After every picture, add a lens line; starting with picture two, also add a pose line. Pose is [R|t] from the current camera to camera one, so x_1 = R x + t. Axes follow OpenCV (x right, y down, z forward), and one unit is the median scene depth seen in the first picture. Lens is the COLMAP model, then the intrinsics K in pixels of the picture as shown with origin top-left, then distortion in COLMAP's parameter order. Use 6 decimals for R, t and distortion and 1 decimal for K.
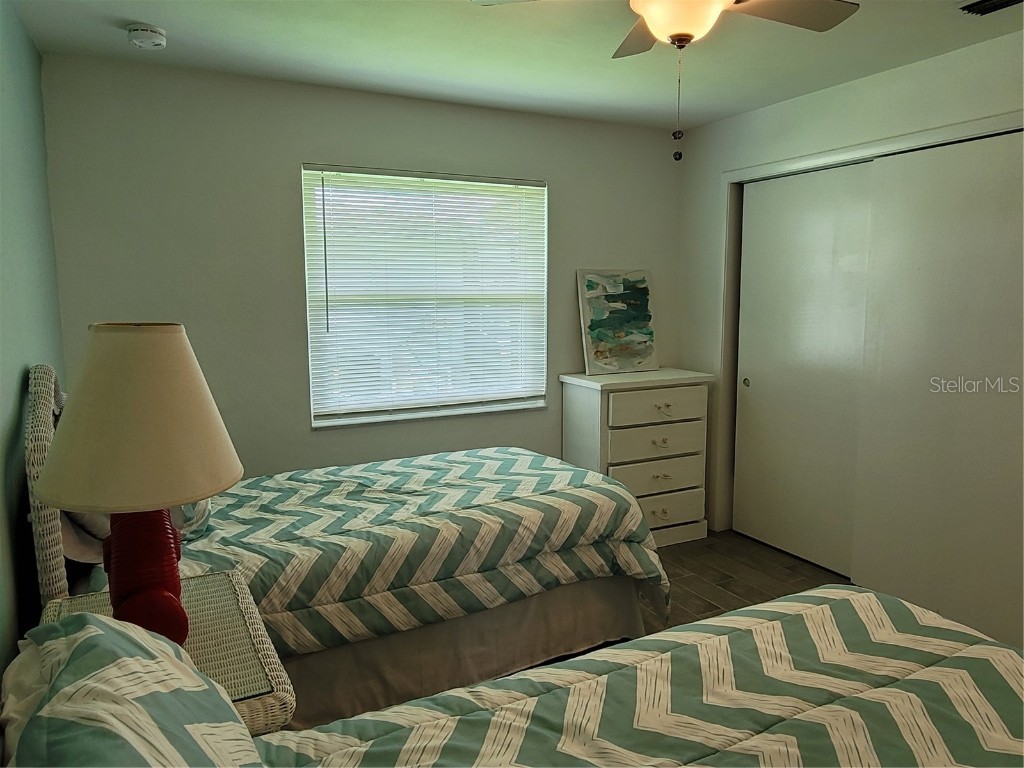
lens RADIAL K [[684.4, 0, 512.0], [0, 684.4, 384.0], [0, 0, 1]] dist [-0.001909, -0.002275]
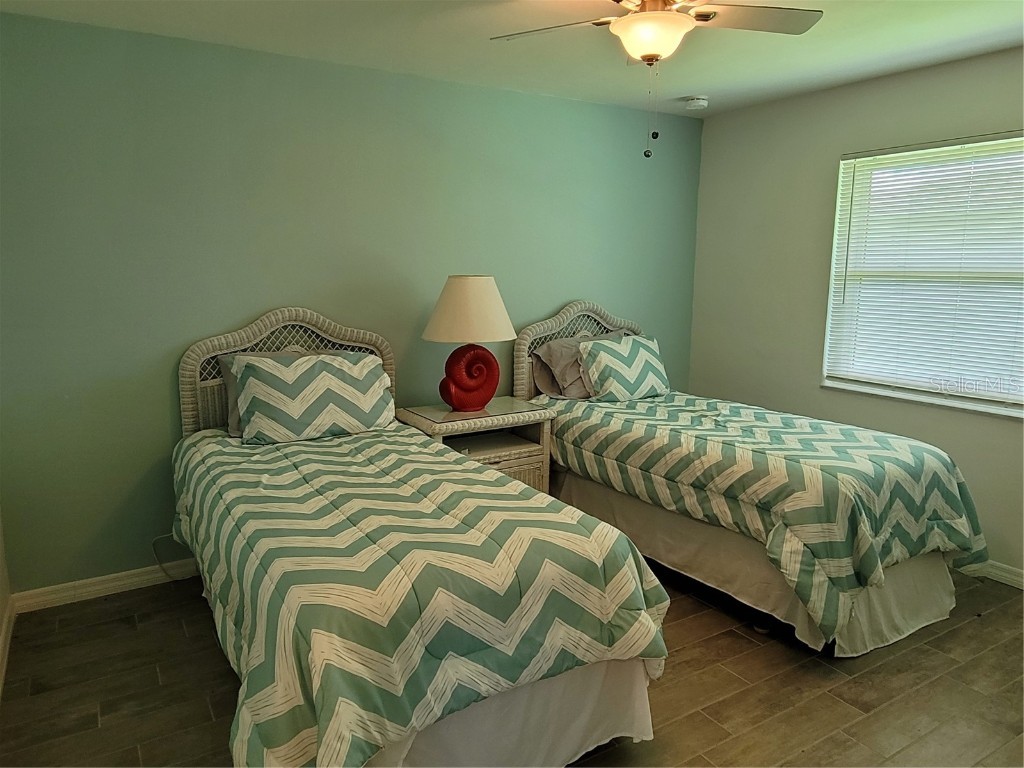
lens RADIAL K [[647.9, 0, 512.8], [0, 647.9, 380.9], [0, 0, 1]] dist [-0.000125, -0.001565]
pose [[0.132242, 0.178724, -0.974972, 1.057954], [-0.144320, 0.976600, 0.159447, -0.064970], [0.980655, 0.119622, 0.154941, 0.471393]]
